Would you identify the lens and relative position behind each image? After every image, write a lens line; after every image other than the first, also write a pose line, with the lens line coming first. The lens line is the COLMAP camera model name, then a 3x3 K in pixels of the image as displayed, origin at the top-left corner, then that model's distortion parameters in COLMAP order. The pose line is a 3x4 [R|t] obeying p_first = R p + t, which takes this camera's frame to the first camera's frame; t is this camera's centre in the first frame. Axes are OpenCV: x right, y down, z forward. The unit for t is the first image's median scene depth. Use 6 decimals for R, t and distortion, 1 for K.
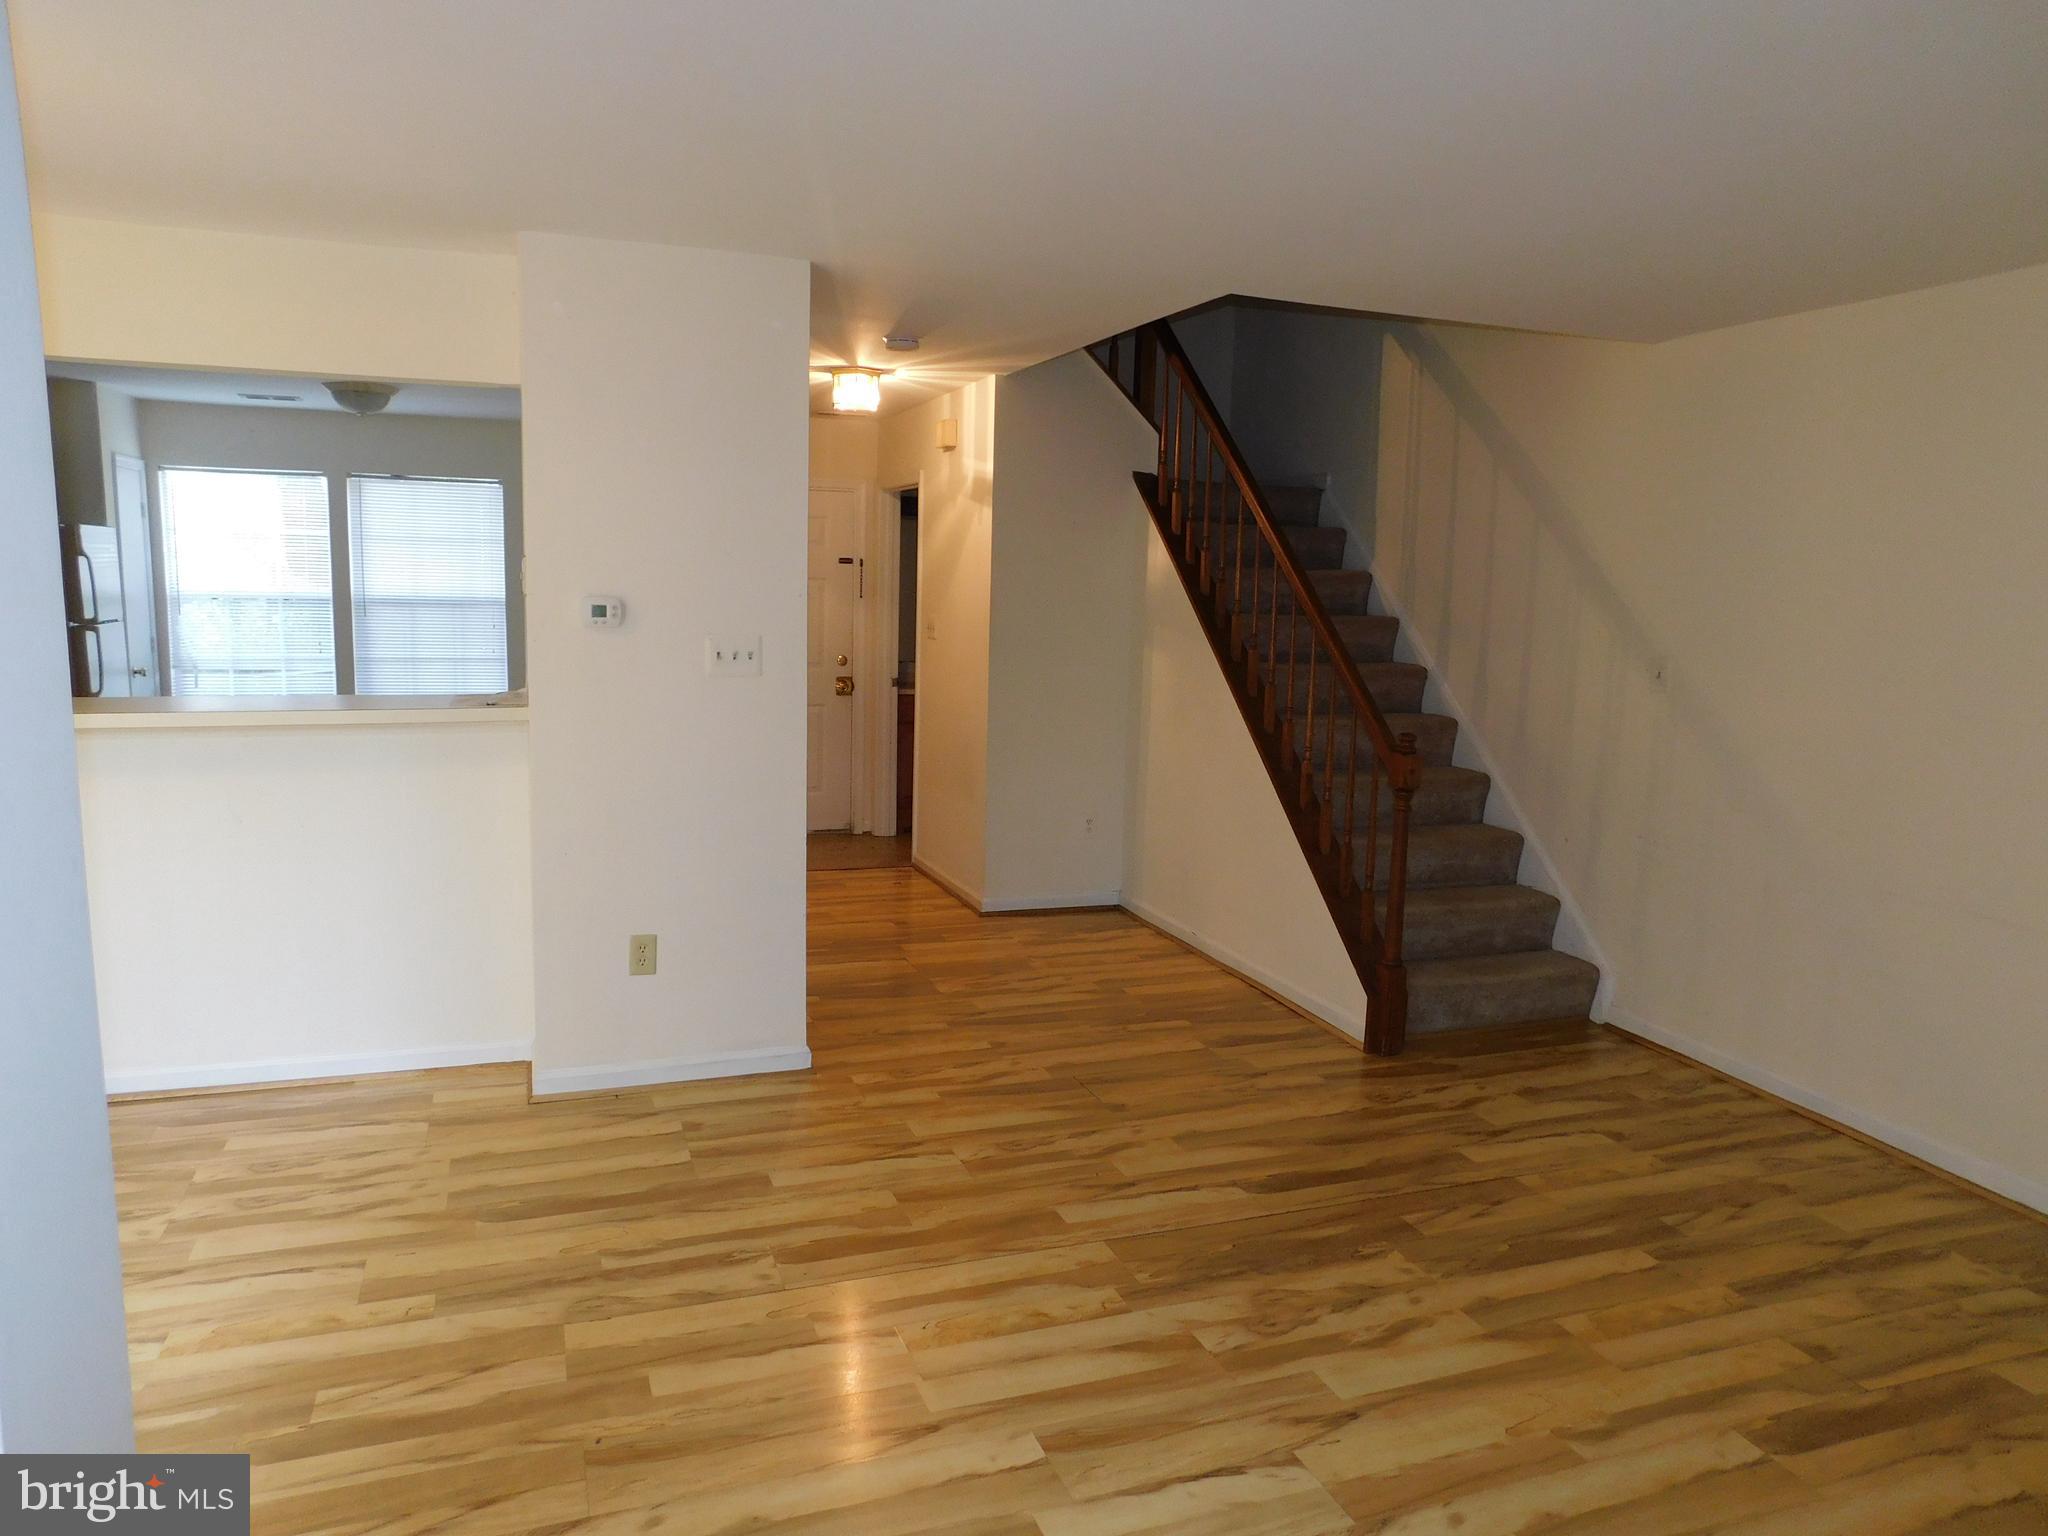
lens RADIAL K [[1363.0, 0, 1019.8], [0, 1363.0, 773.7], [0, 0, 1]] dist [-0.078120, 0.063947]
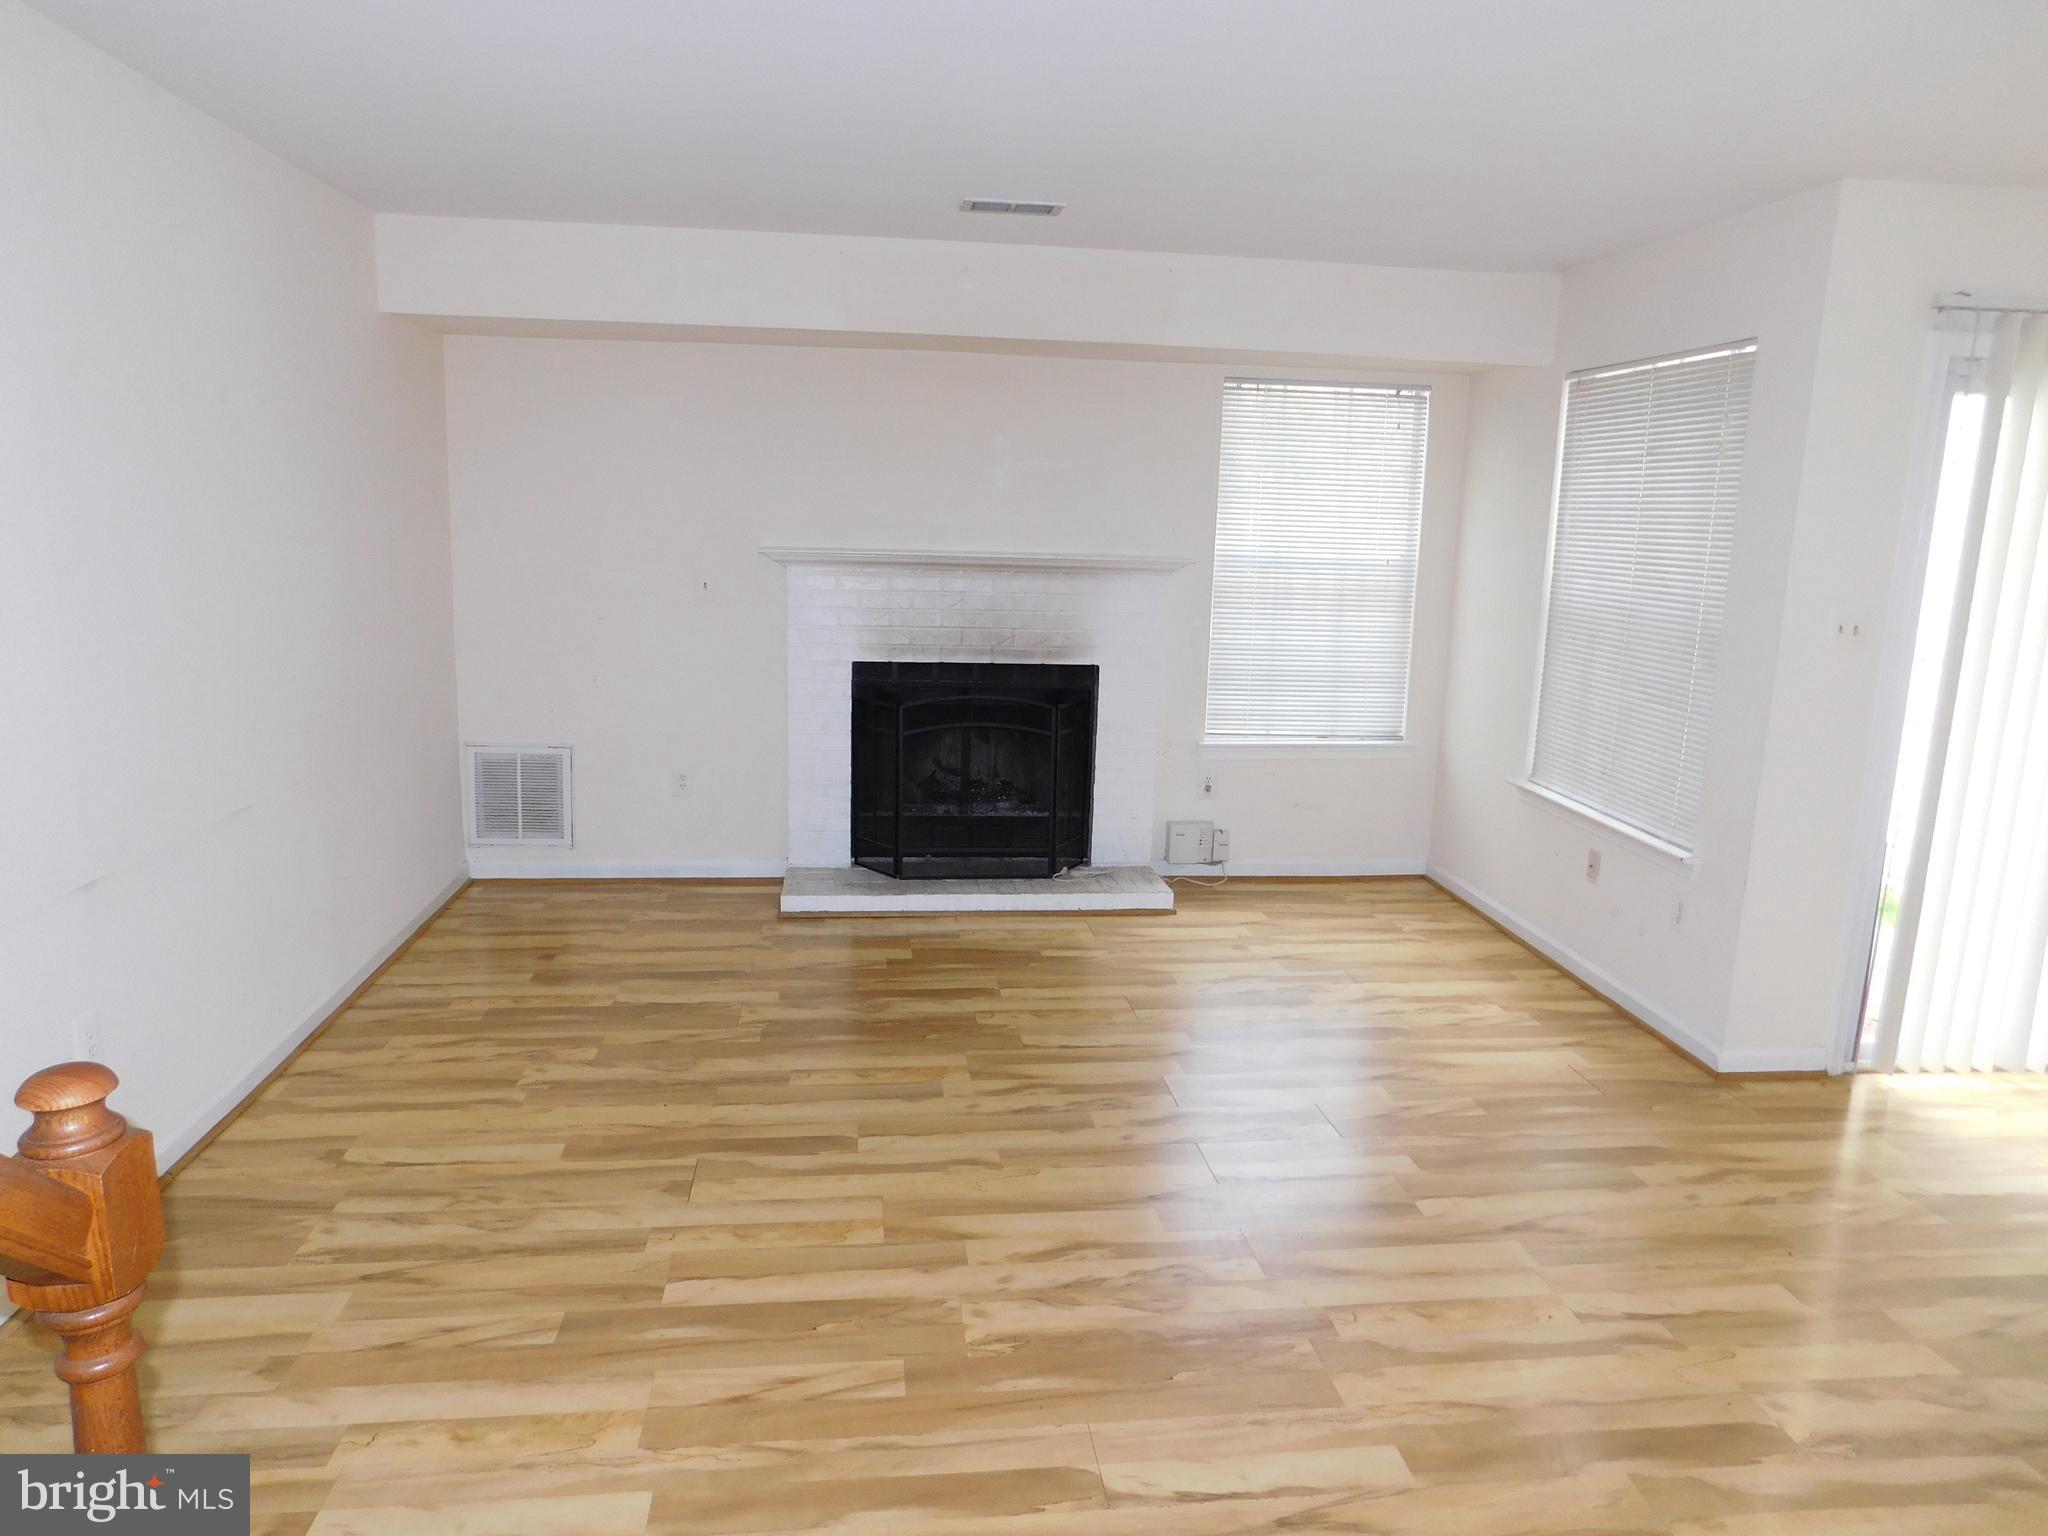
lens RADIAL K [[1363.0, 0, 1019.8], [0, 1363.0, 773.7], [0, 0, 1]] dist [-0.078120, 0.063947]
pose [[-0.970132, -0.103196, 0.219531, 0.103275], [-0.024237, 0.941705, 0.335566, -0.212934], [-0.241363, 0.320223, -0.916079, 1.514499]]
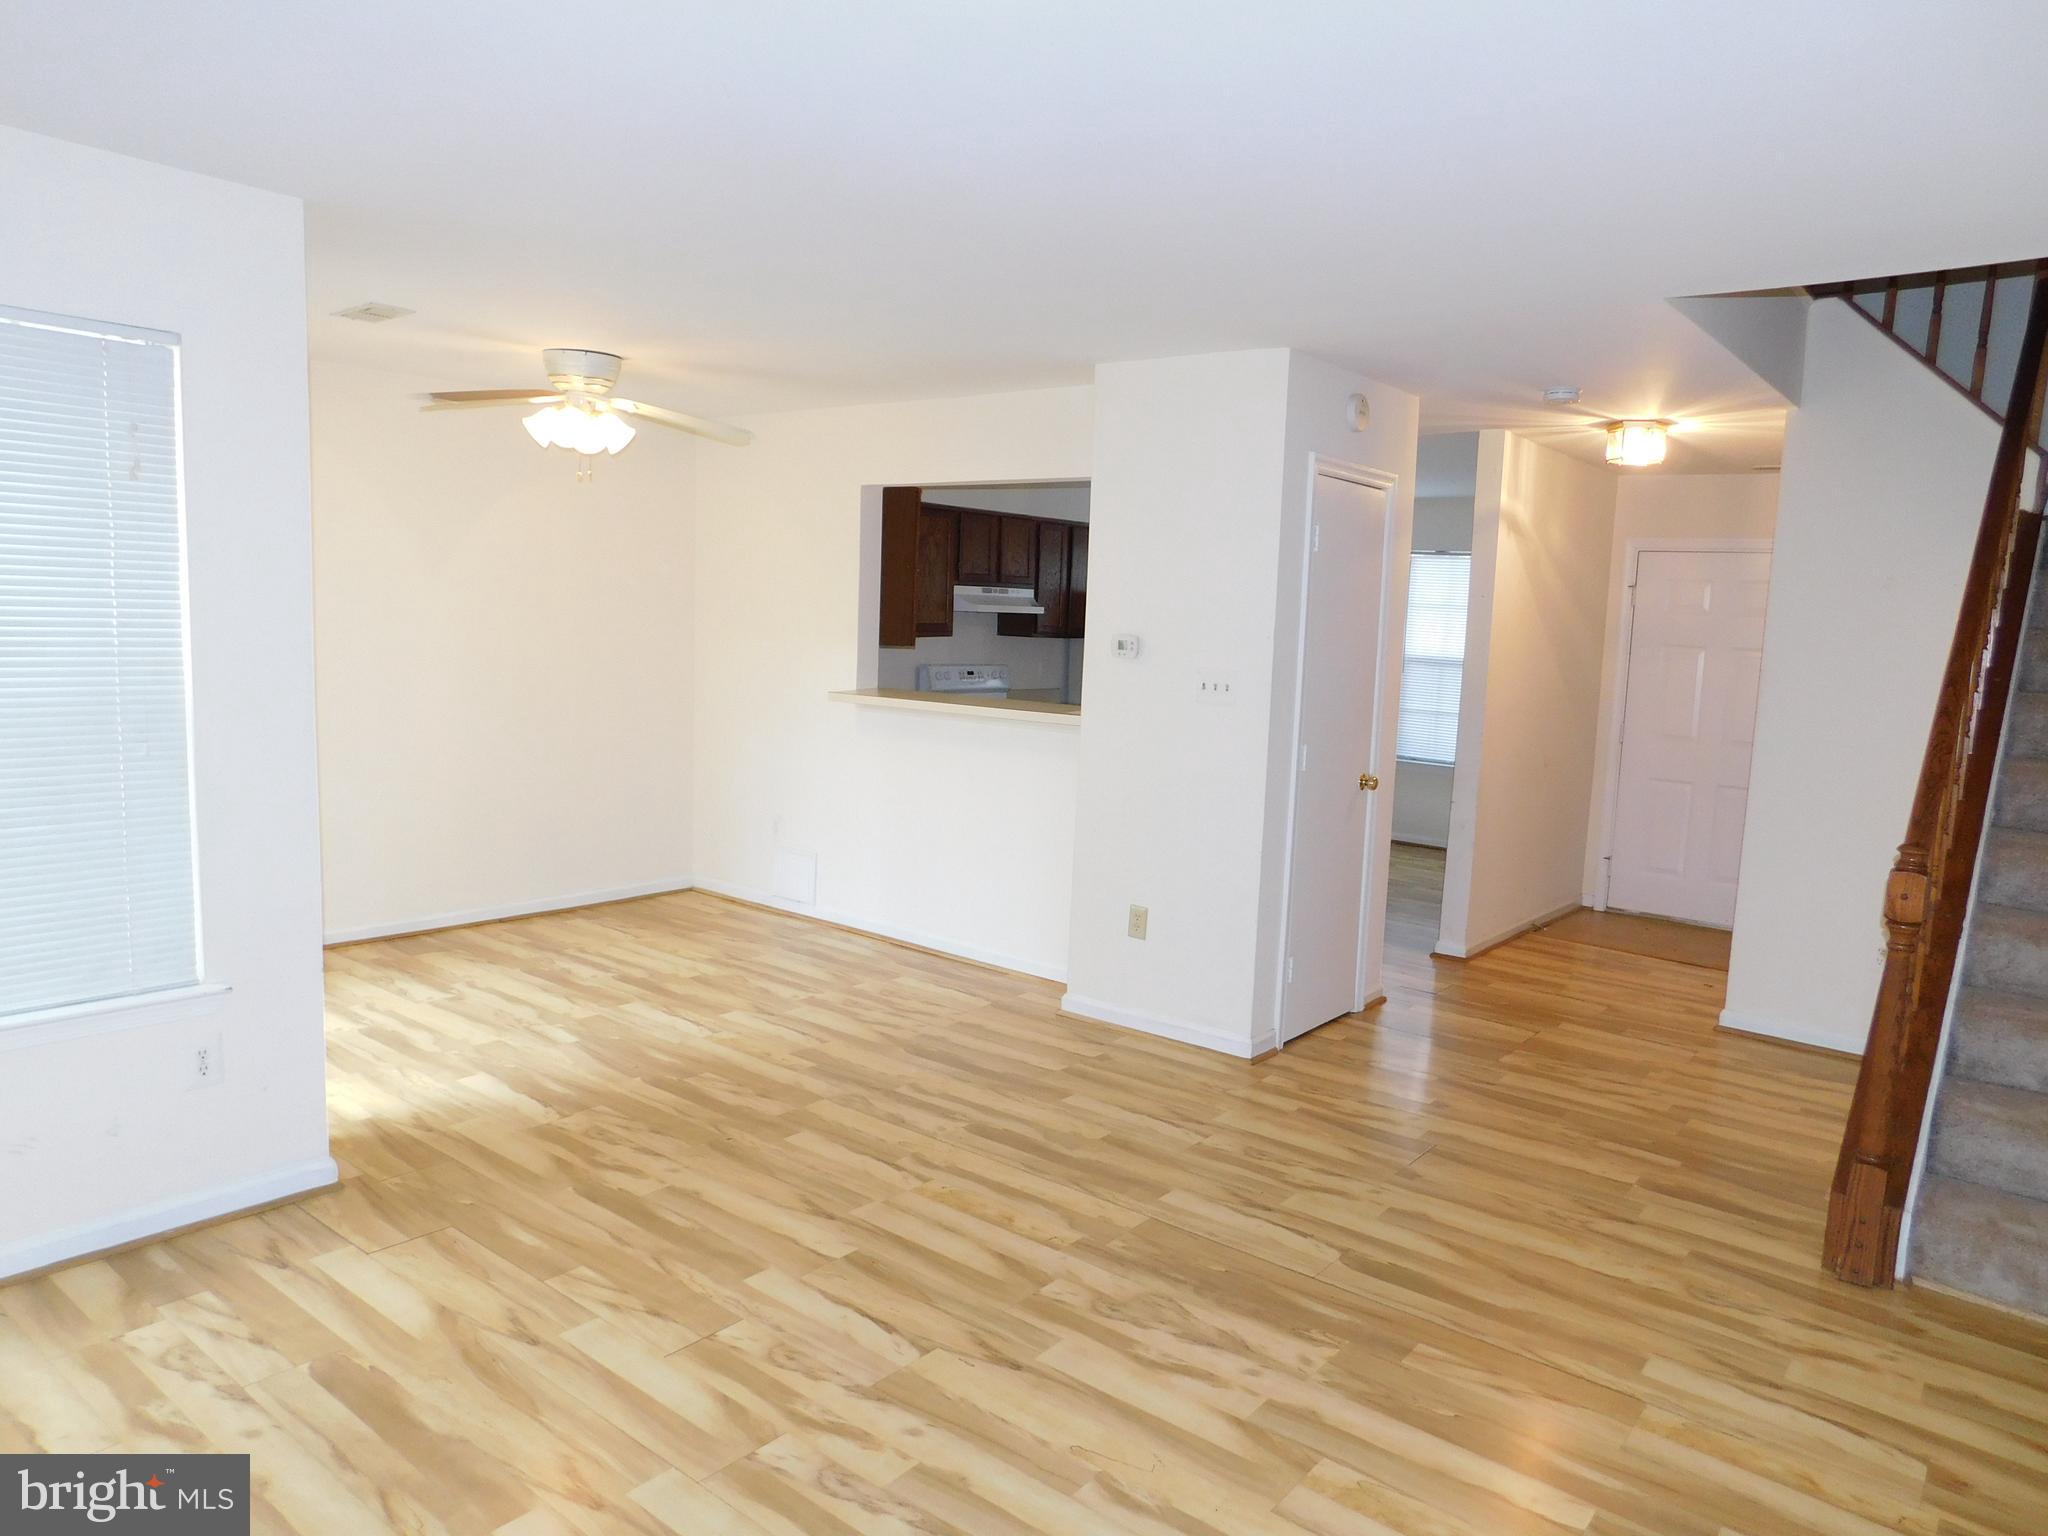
lens RADIAL K [[1363.0, 0, 1019.8], [0, 1363.0, 773.7], [0, 0, 1]] dist [-0.078120, 0.063947]
pose [[0.512942, 0.098882, -0.852709, 0.846463], [-0.154245, 0.987793, 0.021761, -0.013442], [0.844452, 0.120364, 0.521932, 0.283173]]
